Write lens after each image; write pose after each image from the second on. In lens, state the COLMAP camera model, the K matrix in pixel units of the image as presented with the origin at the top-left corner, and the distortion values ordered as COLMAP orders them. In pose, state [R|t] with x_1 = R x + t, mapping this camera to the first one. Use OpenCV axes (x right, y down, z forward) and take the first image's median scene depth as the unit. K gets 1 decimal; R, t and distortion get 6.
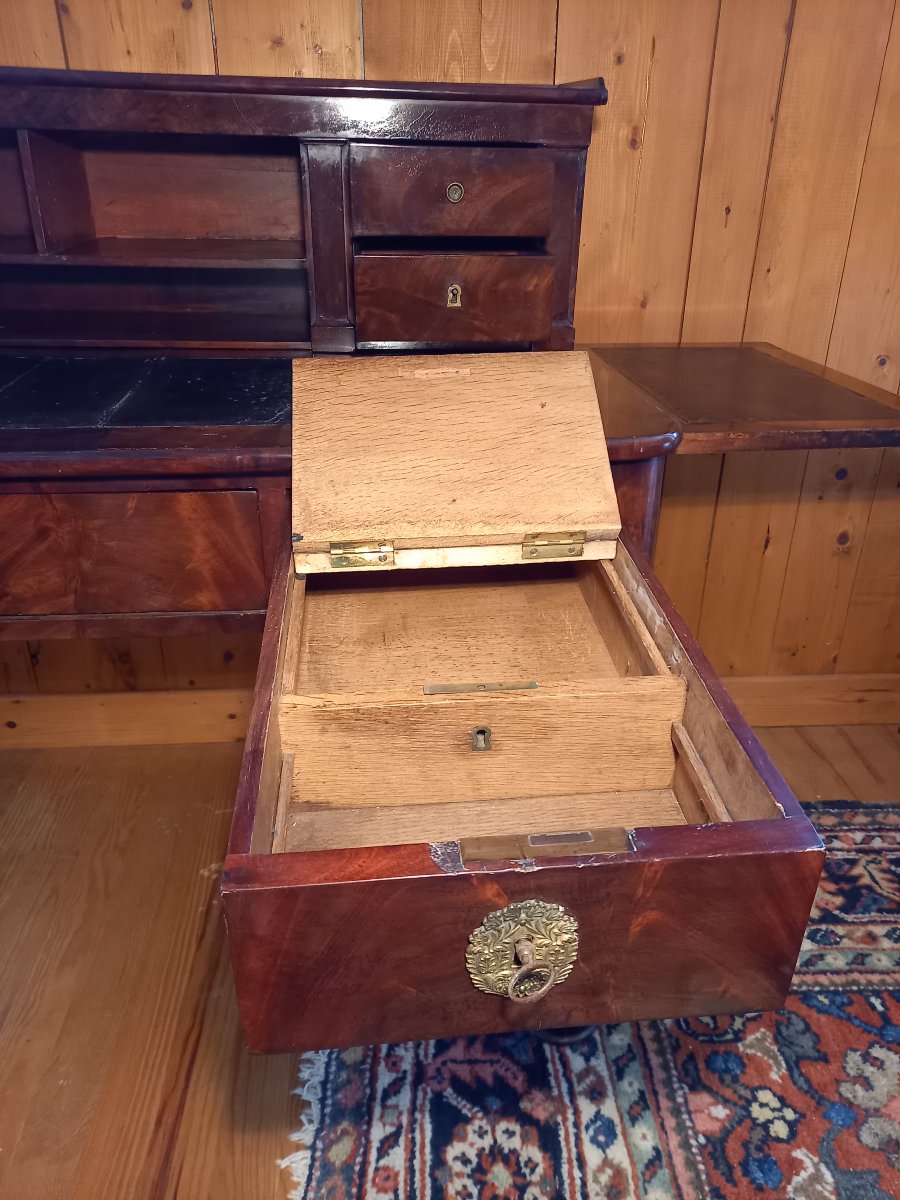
lens RADIAL K [[891.5, 0, 445.6], [0, 891.5, 596.2], [0, 0, 1]] dist [0.032317, -0.026944]
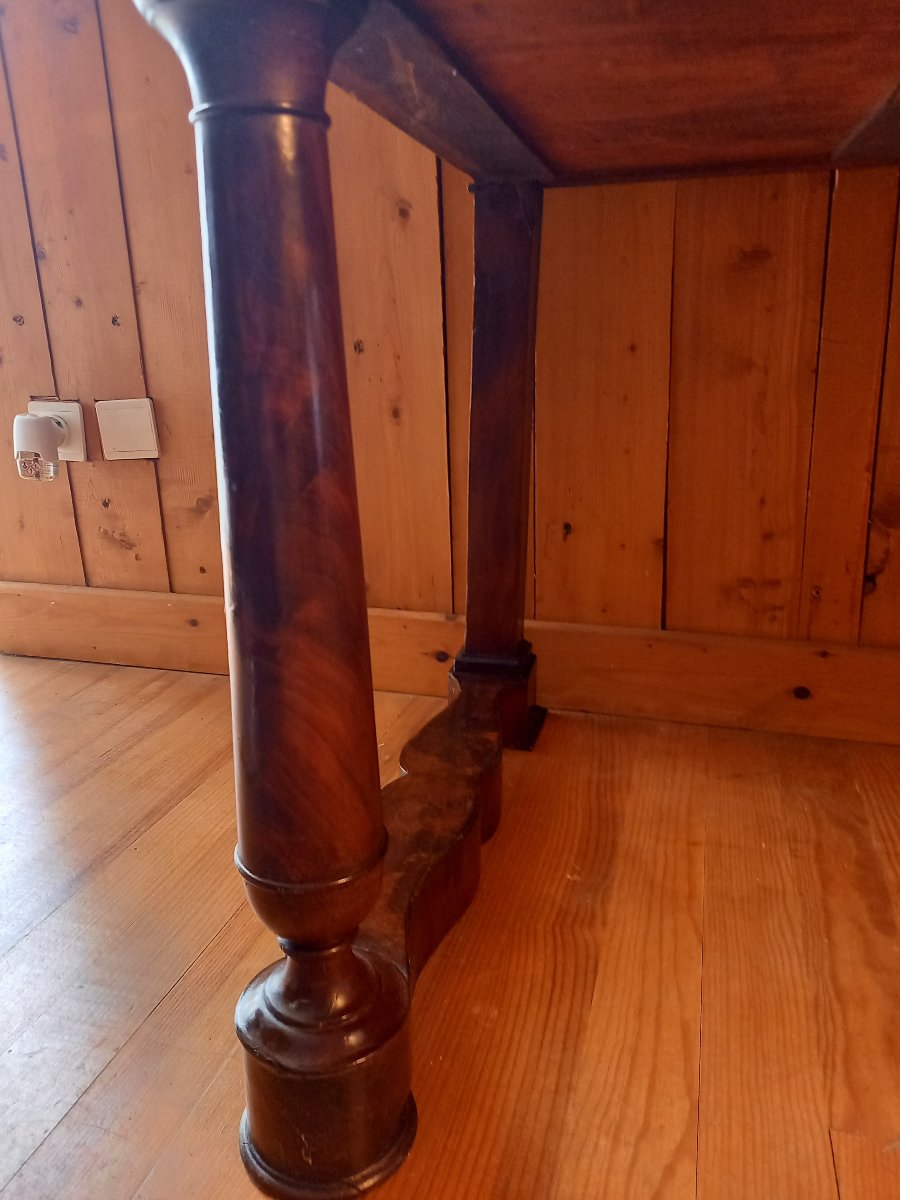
lens RADIAL K [[882.2, 0, 439.0], [0, 882.2, 591.3], [0, 0, 1]] dist [0.041067, -0.028023]
pose [[0.935123, 0.059442, -0.349301, -0.779012], [-0.122581, 0.979226, -0.161527, 0.314590], [0.332443, 0.193866, 0.922983, 0.505322]]
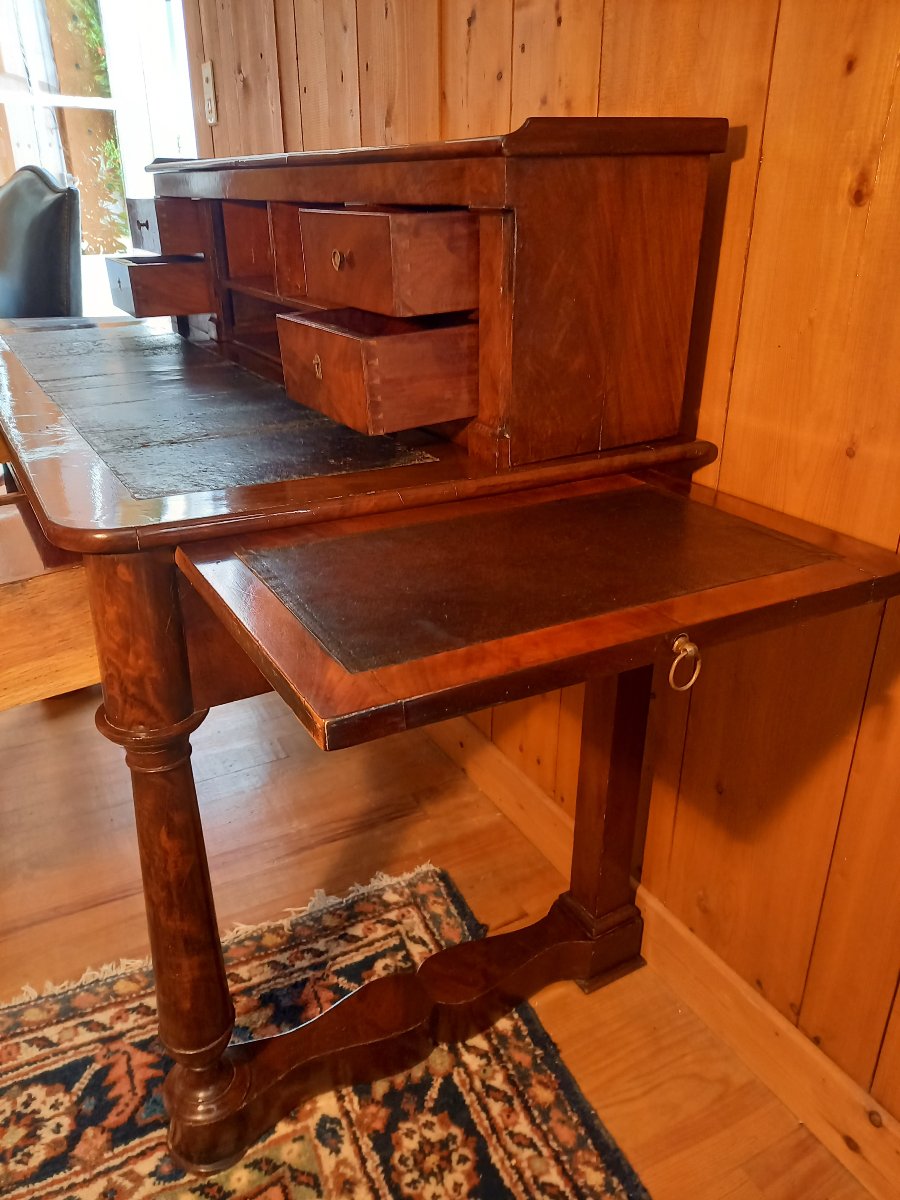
lens RADIAL K [[882.2, 0, 440.5], [0, 882.2, 602.0], [0, 0, 1]] dist [0.041067, -0.028023]
pose [[0.411229, 0.360553, -0.837193, 0.859590], [-0.395184, 0.898164, 0.192697, -0.317838], [0.821414, 0.251603, 0.511835, 0.638552]]
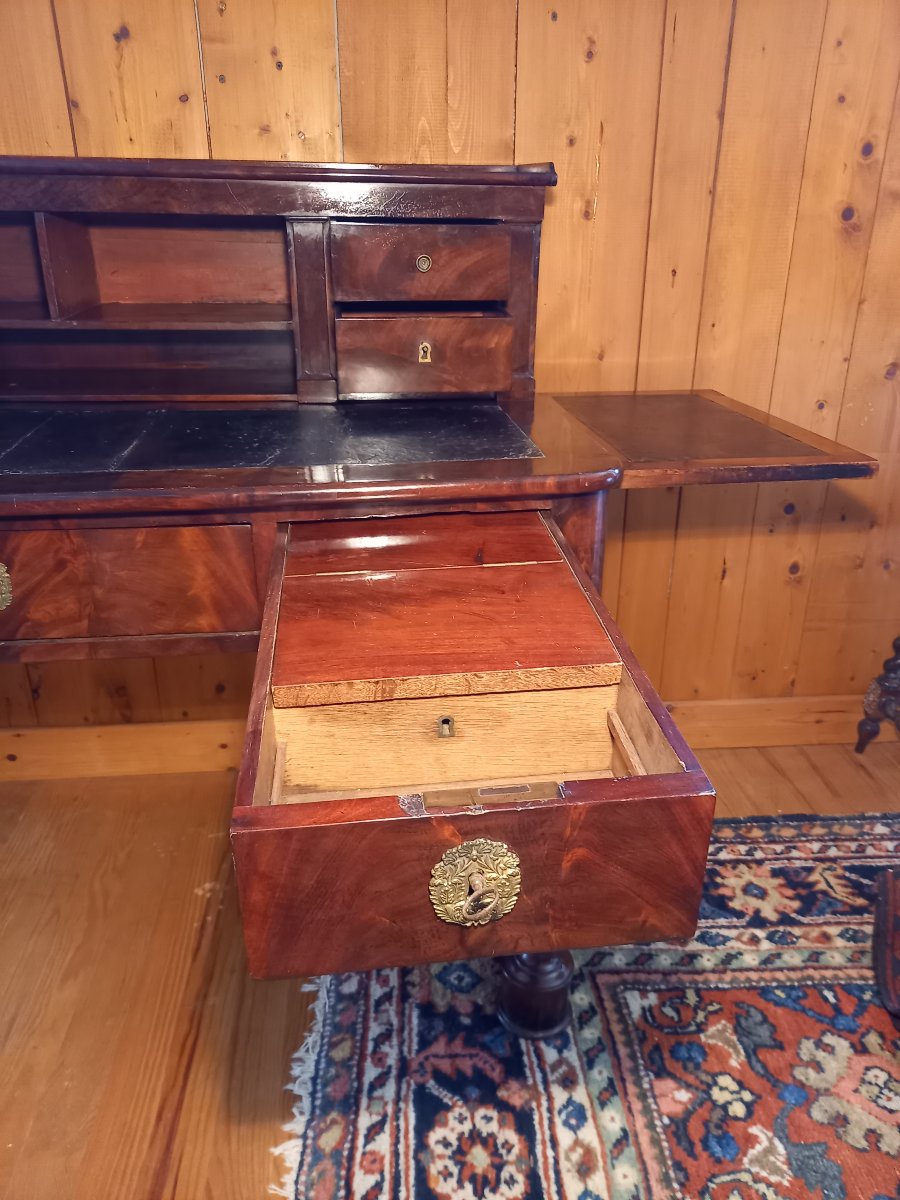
lens RADIAL K [[891.5, 0, 445.2], [0, 891.5, 595.5], [0, 0, 1]] dist [0.032317, -0.026944]
pose [[0.999774, -0.014973, 0.015074, 0.012922], [0.015736, 0.998534, -0.051799, 0.025883], [-0.014276, 0.052025, 0.998544, -0.098993]]
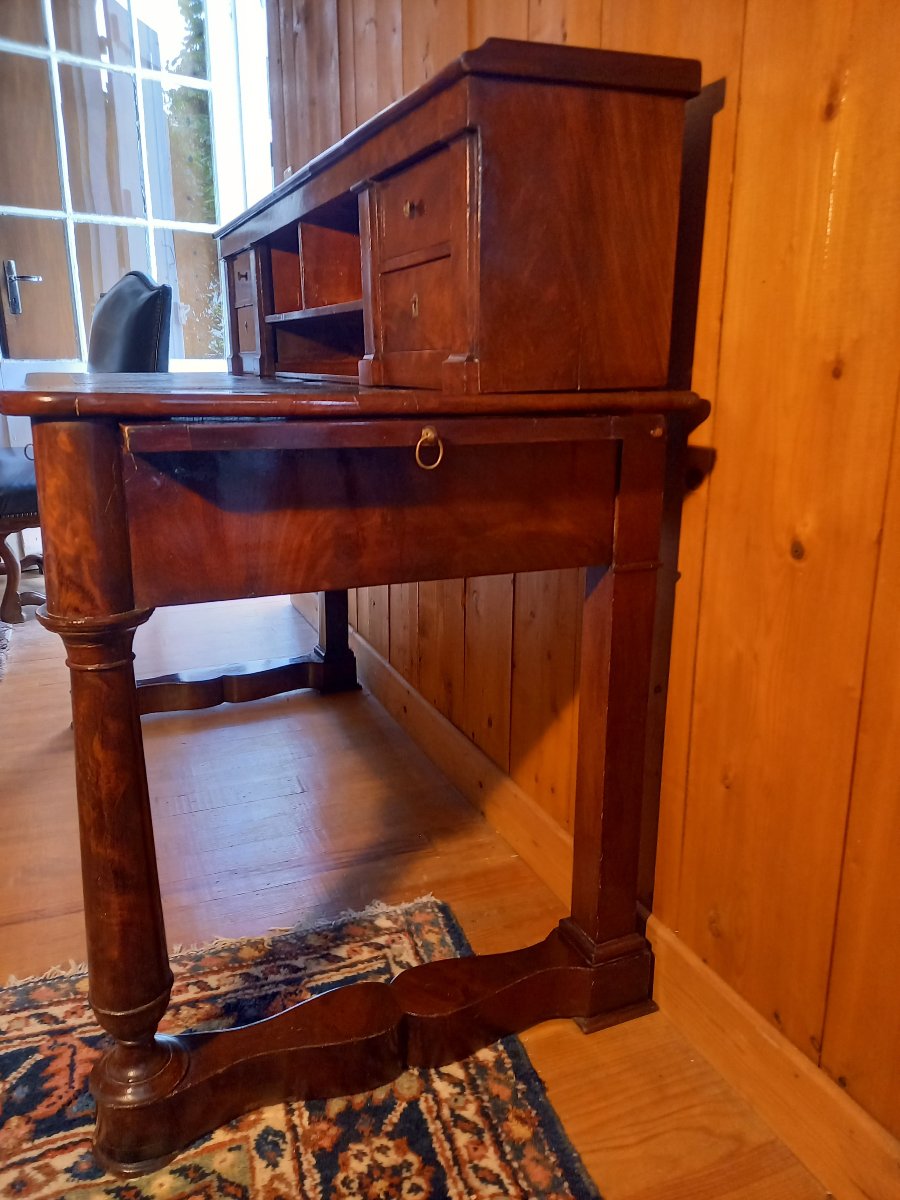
lens RADIAL K [[882.2, 0, 437.0], [0, 882.2, 594.7], [0, 0, 1]] dist [0.041067, -0.028023]
pose [[0.306766, 0.225814, -0.924610, 0.930924], [-0.413355, 0.906661, 0.084288, -0.182062], [0.857341, 0.356335, 0.371473, 0.813373]]
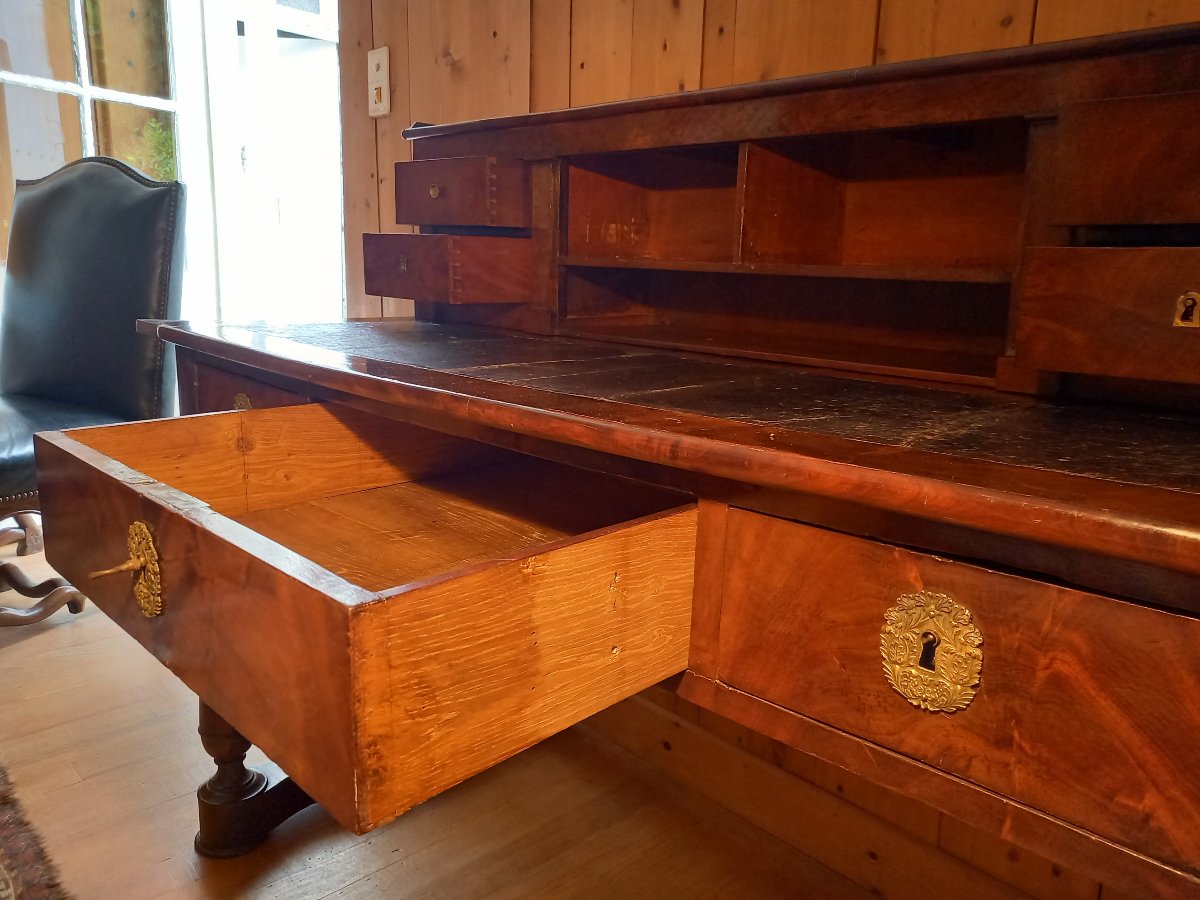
lens RADIAL K [[882.2, 0, 593.9], [0, 882.2, 454.3], [0, 0, 1]] dist [0.041067, -0.028023]
pose [[0.634237, 0.166115, -0.755082, 0.208121], [-0.361514, 0.927019, -0.099716, -0.036204], [0.683411, 0.336216, 0.648003, 0.336915]]
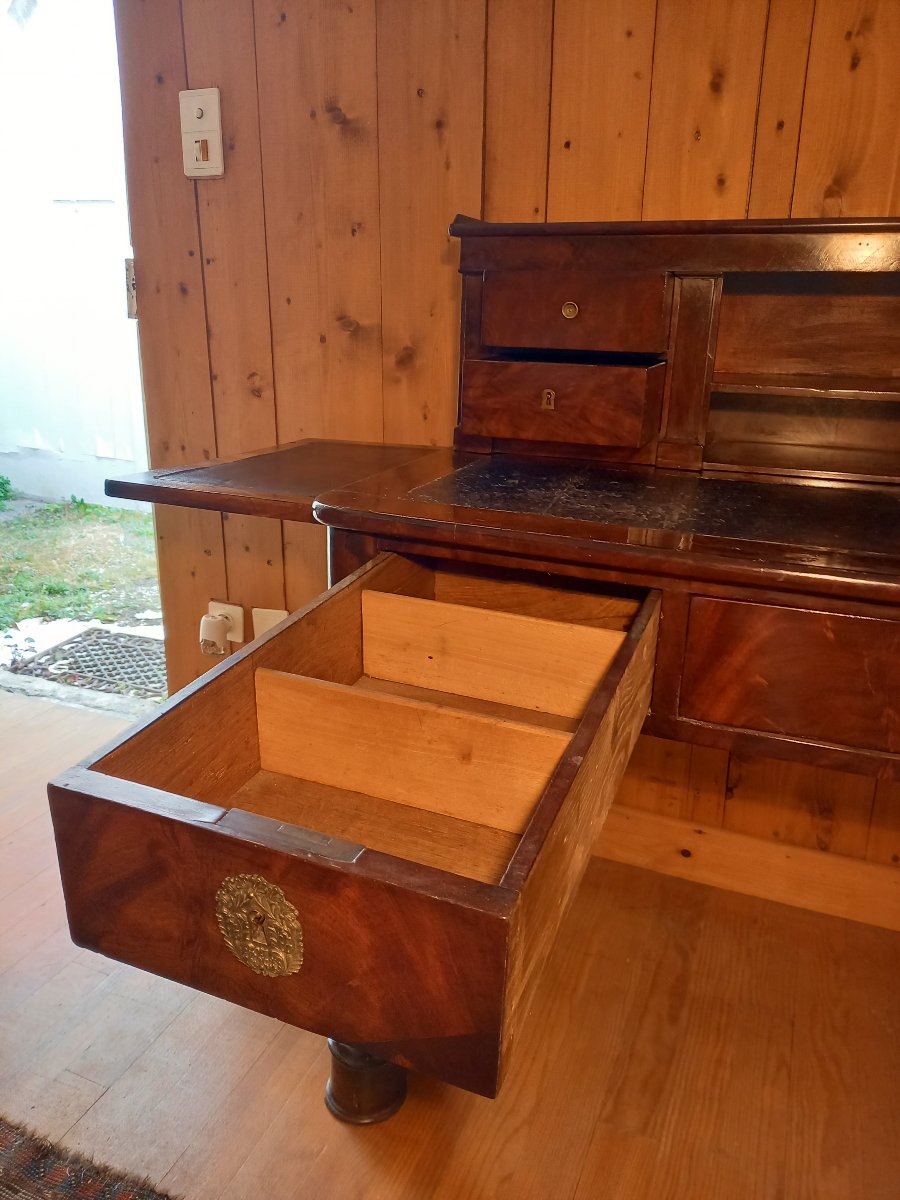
lens RADIAL K [[882.2, 0, 443.0], [0, 882.2, 594.8], [0, 0, 1]] dist [0.041067, -0.028023]
pose [[0.894437, 0.133591, -0.426773, -0.528931], [-0.201046, 0.972580, -0.116913, 0.054638], [0.399452, 0.190372, 0.896770, -0.047165]]
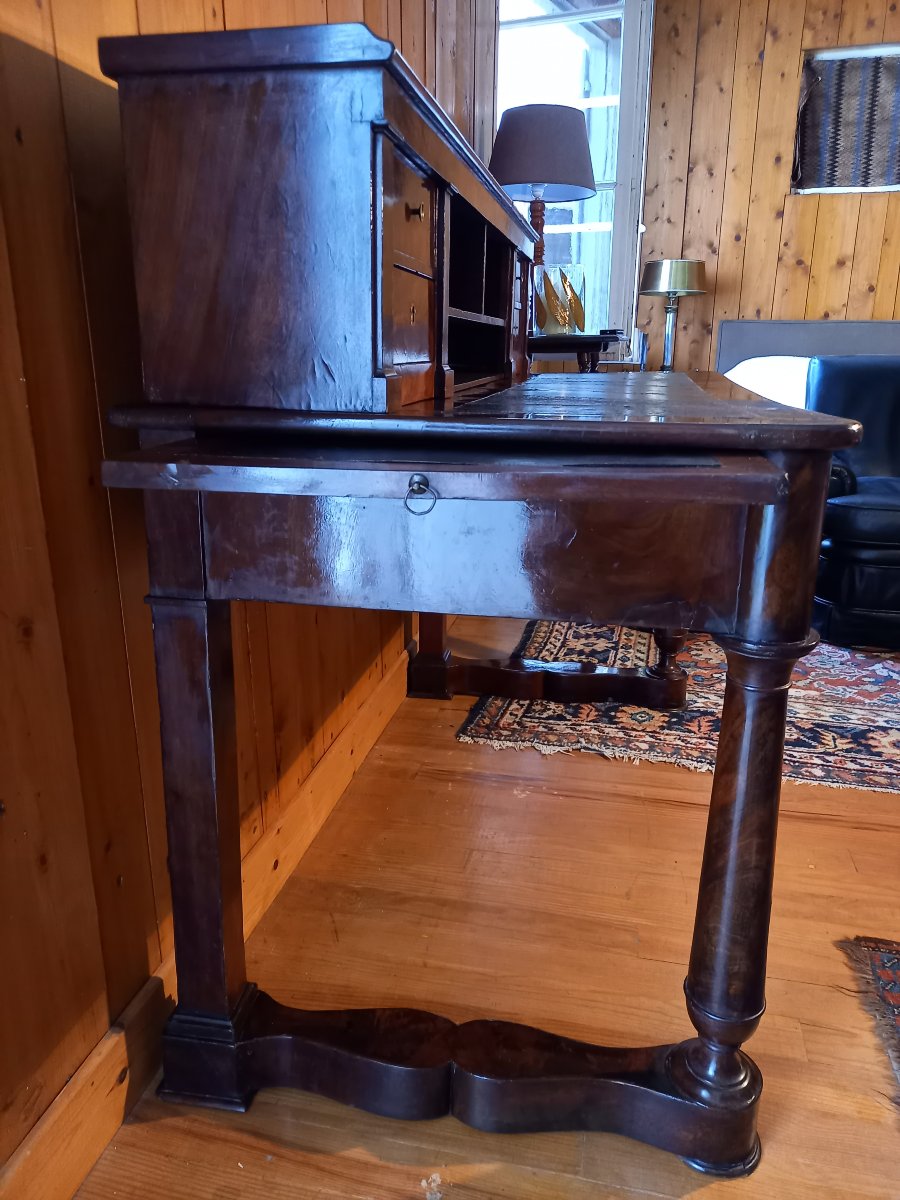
lens RADIAL K [[882.2, 0, 441.8], [0, 882.2, 577.4], [0, 0, 1]] dist [0.041067, -0.028023]
pose [[0.281907, -0.263922, 0.922428, -1.770514], [0.422702, 0.897250, 0.127535, -0.224438], [-0.861308, 0.353959, 0.364502, 0.691312]]
